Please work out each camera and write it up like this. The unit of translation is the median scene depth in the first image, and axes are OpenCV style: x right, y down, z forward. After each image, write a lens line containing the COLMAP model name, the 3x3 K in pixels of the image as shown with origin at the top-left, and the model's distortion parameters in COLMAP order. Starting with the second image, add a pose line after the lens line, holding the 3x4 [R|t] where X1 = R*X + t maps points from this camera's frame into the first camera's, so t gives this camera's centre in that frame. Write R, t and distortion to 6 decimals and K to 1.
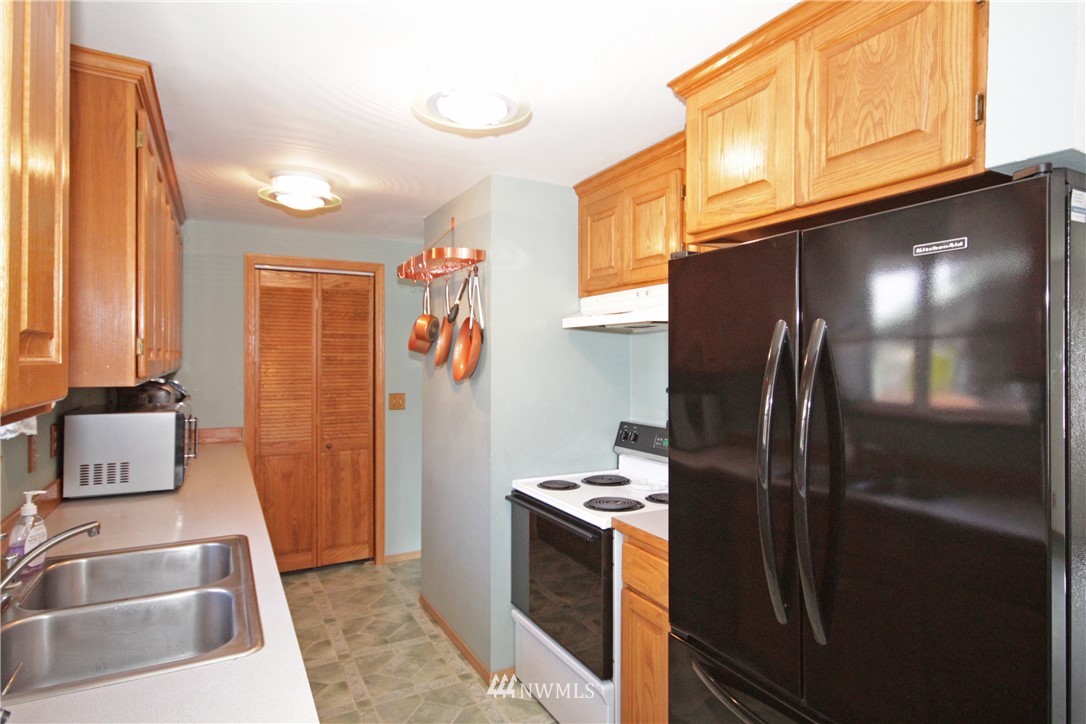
lens RADIAL K [[631.6, 0, 551.9], [0, 631.6, 362.4], [0, 0, 1]] dist [0.005464, 0.002308]
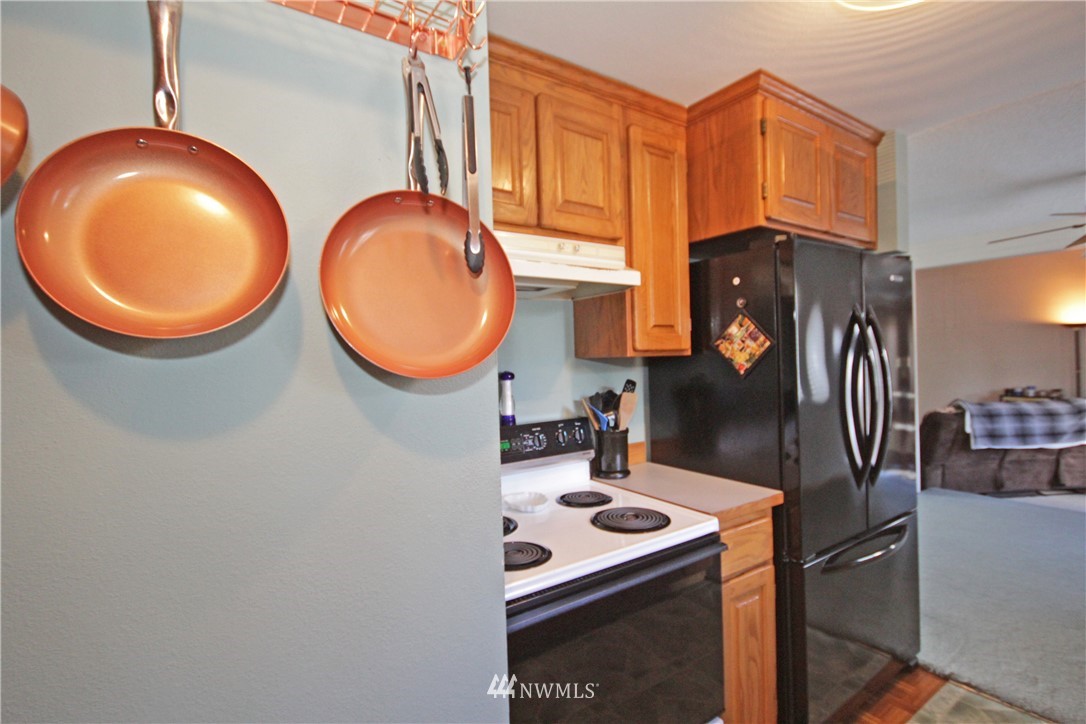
lens RADIAL K [[502.4, 0, 545.9], [0, 502.4, 360.9], [0, 0, 1]] dist [-0.000712, -0.005809]
pose [[-0.069353, -0.019859, 0.997395, -0.482543], [0.013097, 0.999698, 0.020816, 0.019150], [-0.997506, 0.014507, -0.069072, 1.083702]]
